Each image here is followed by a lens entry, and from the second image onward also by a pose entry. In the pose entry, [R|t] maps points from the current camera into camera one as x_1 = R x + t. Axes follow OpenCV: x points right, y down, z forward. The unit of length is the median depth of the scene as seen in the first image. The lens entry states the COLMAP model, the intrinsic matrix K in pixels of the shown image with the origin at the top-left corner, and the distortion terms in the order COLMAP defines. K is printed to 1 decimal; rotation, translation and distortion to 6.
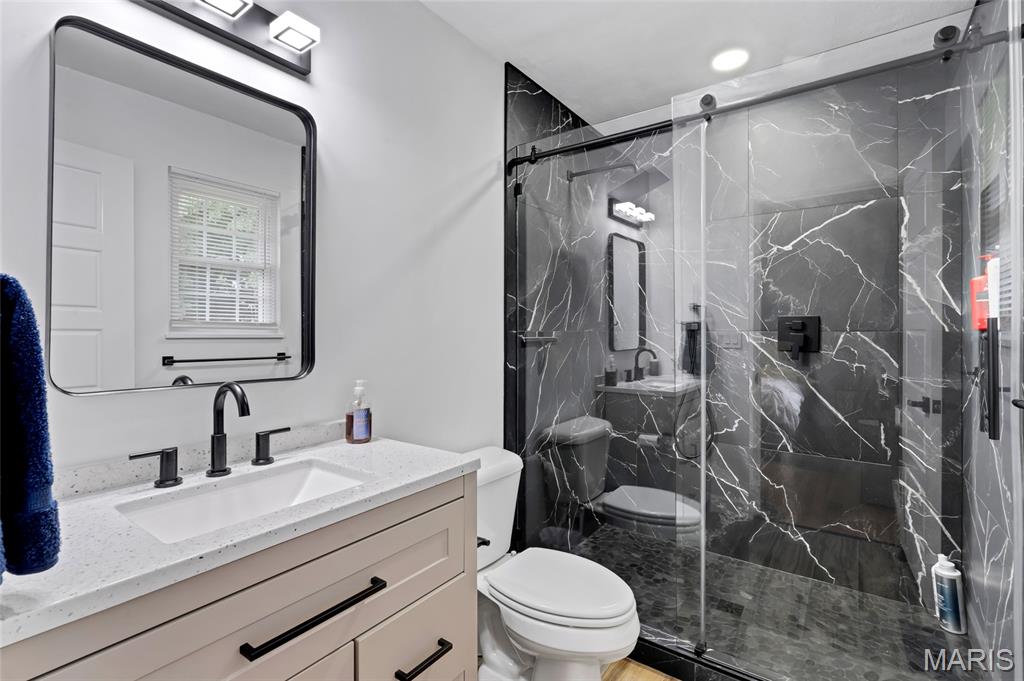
lens RADIAL K [[470.6, 0, 515.4], [0, 470.6, 332.7], [0, 0, 1]] dist [0.000578, 0.001425]
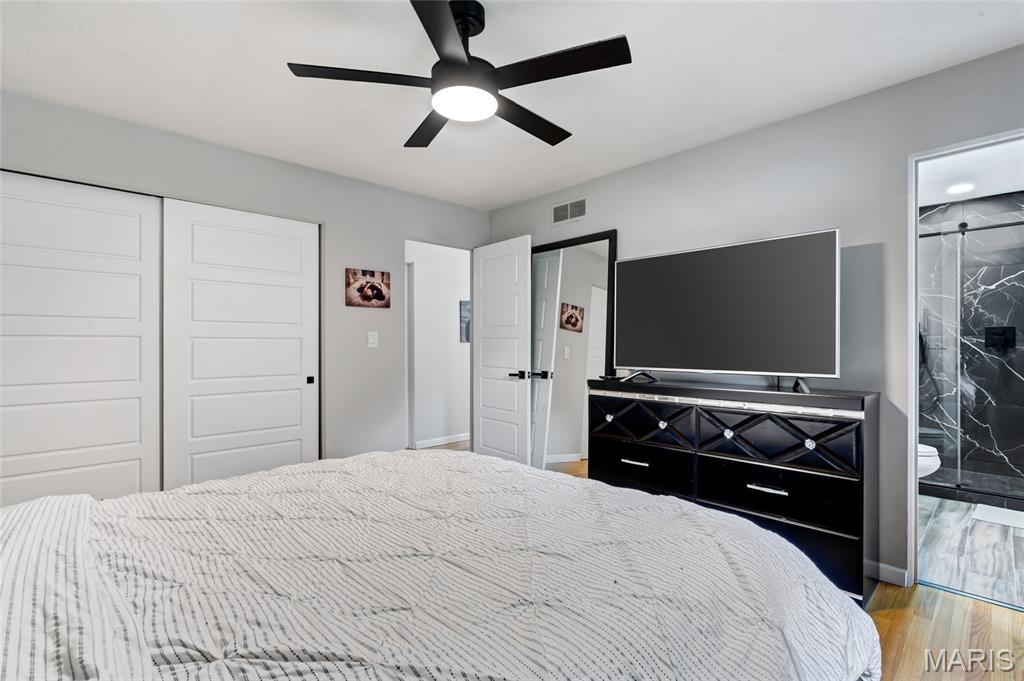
lens RADIAL K [[470.6, 0, 514.4], [0, 470.6, 346.4], [0, 0, 1]] dist [0.000578, 0.001425]
pose [[0.985790, -0.003152, -0.167955, -0.995162], [0.003669, 0.999989, 0.002768, 0.030289], [0.167944, -0.003345, 0.985791, -1.160140]]
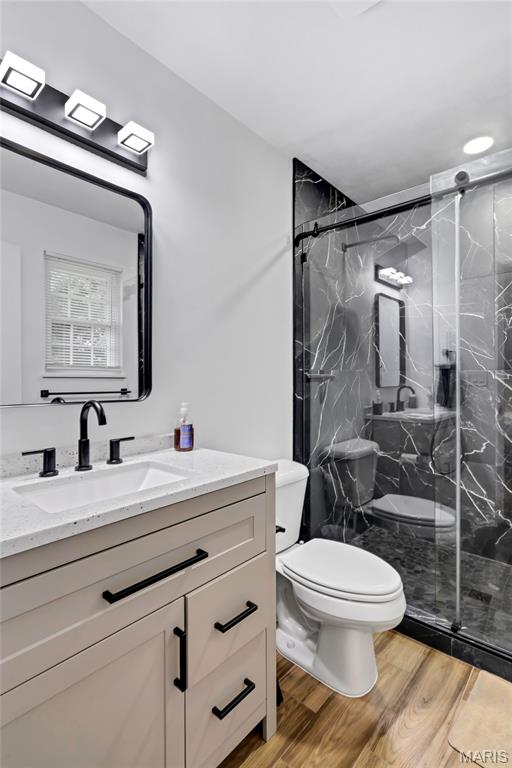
lens RADIAL K [[366.2, 0, 261.9], [0, 366.2, 380.9], [0, 0, 1]] dist [0.001434, 0.001610]
pose [[0.995598, -0.003408, -0.093663, -0.014454], [0.003611, 0.999991, 0.001995, 0.025584], [0.093656, -0.002324, 0.995602, 0.005923]]
